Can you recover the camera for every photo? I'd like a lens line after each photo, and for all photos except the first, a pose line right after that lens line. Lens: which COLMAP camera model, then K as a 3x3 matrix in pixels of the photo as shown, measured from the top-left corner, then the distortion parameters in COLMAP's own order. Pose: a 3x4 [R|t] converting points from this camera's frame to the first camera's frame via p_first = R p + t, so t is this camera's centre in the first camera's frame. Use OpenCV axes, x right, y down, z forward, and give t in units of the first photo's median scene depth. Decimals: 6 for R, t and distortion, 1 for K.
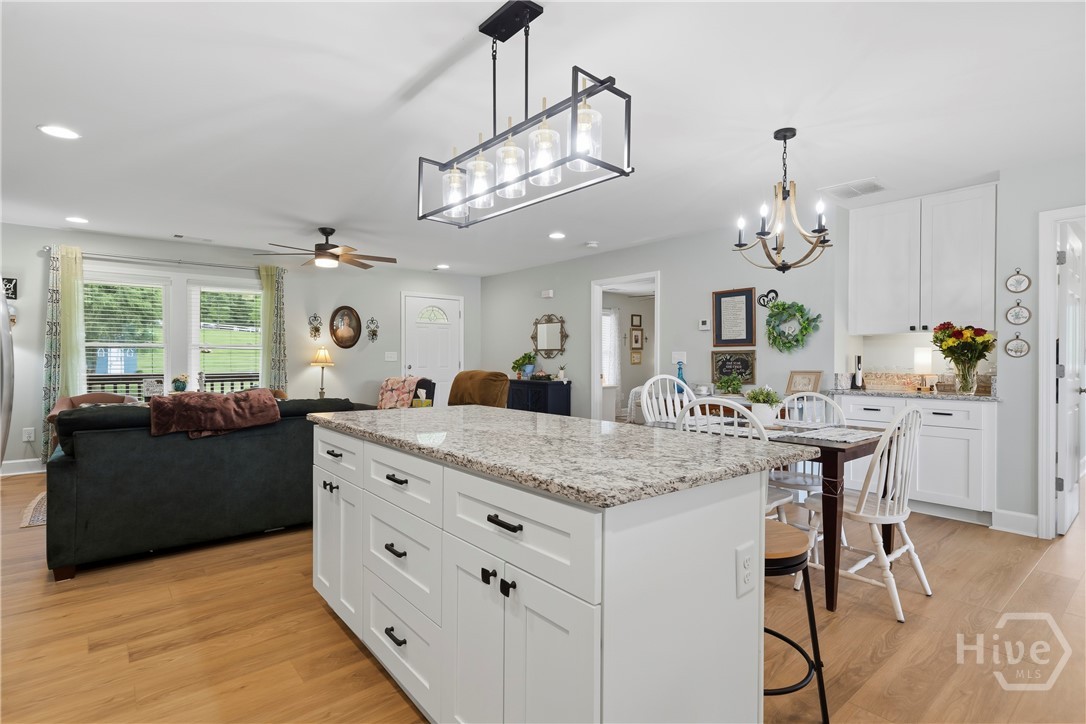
lens RADIAL K [[537.0, 0, 541.8], [0, 537.0, 362.9], [0, 0, 1]] dist [0.003436, -0.000155]
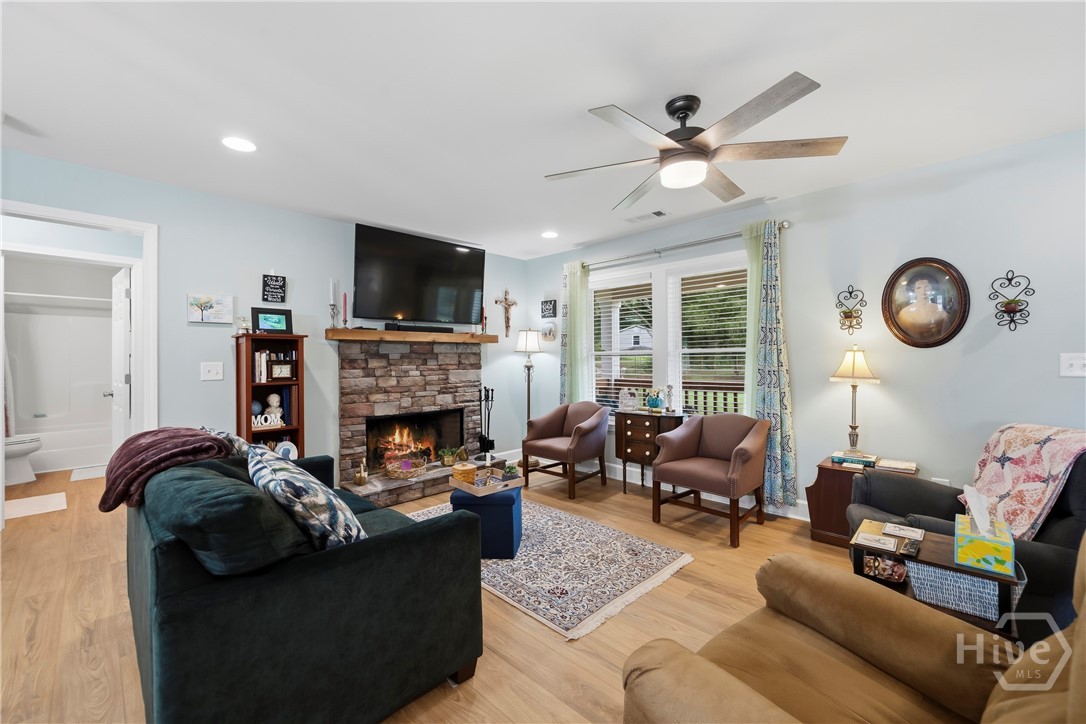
lens RADIAL K [[434.8, 0, 538.2], [0, 434.8, 361.4], [0, 0, 1]] dist [-0.003357, -0.000097]
pose [[0.111991, -0.000426, -0.993709, -0.025040], [-0.000048, 1.000000, -0.000434, -0.016281], [0.993709, 0.000096, 0.111991, 0.679254]]
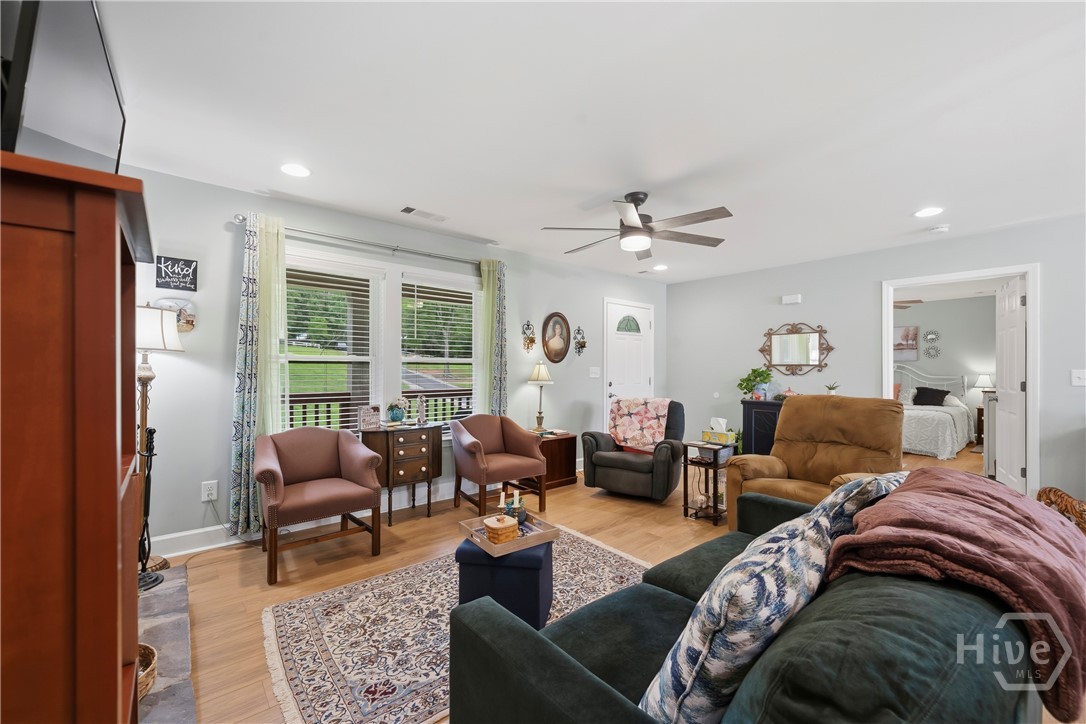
lens RADIAL K [[434.8, 0, 544.1], [0, 434.8, 366.1], [0, 0, 1]] dist [-0.003357, -0.000097]
pose [[0.999817, 0.001742, 0.019029, -0.435792], [-0.001461, 0.999890, -0.014766, -0.013434], [-0.019053, 0.014735, 0.999710, 0.356619]]
